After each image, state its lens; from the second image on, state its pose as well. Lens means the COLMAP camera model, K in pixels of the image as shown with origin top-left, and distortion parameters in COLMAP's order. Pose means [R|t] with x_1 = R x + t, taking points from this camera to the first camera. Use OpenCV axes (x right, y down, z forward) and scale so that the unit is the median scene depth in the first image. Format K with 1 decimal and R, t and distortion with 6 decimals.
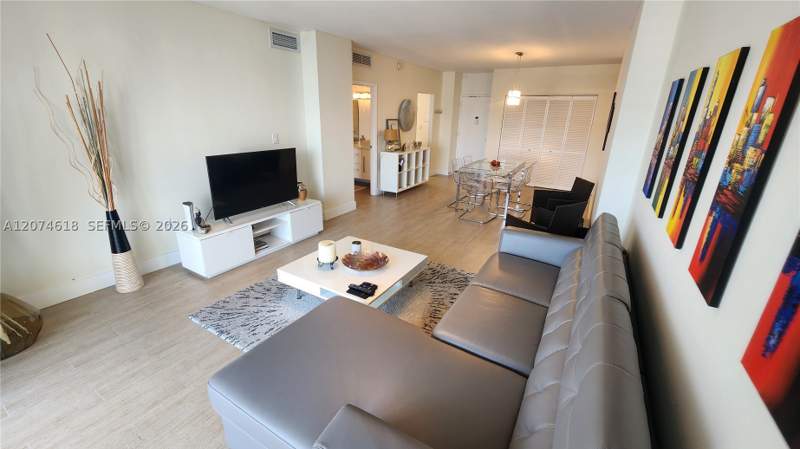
lens RADIAL K [[326.3, 0, 398.6], [0, 326.3, 222.6], [0, 0, 1]] dist [-0.001554, -0.000203]
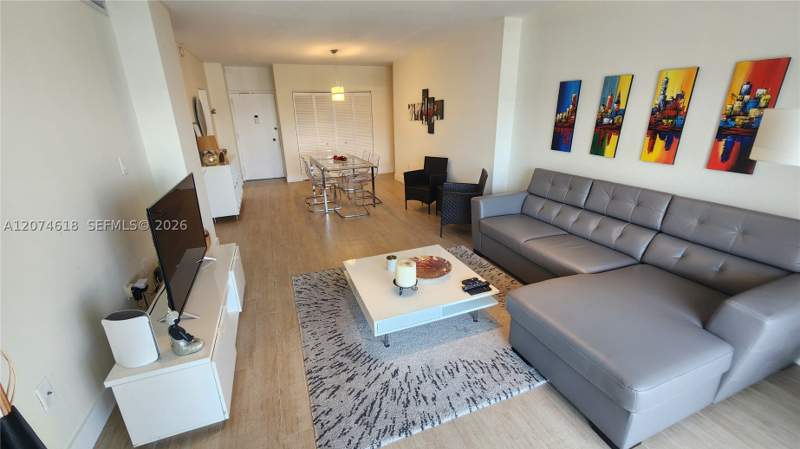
lens RADIAL K [[326.3, 0, 398.6], [0, 326.3, 222.6], [0, 0, 1]] dist [-0.001554, -0.000203]
pose [[0.613103, -0.289722, 0.734959, -0.734274], [0.284277, 0.948915, 0.136920, -0.142954], [-0.737083, 0.124985, 0.664144, 0.388101]]
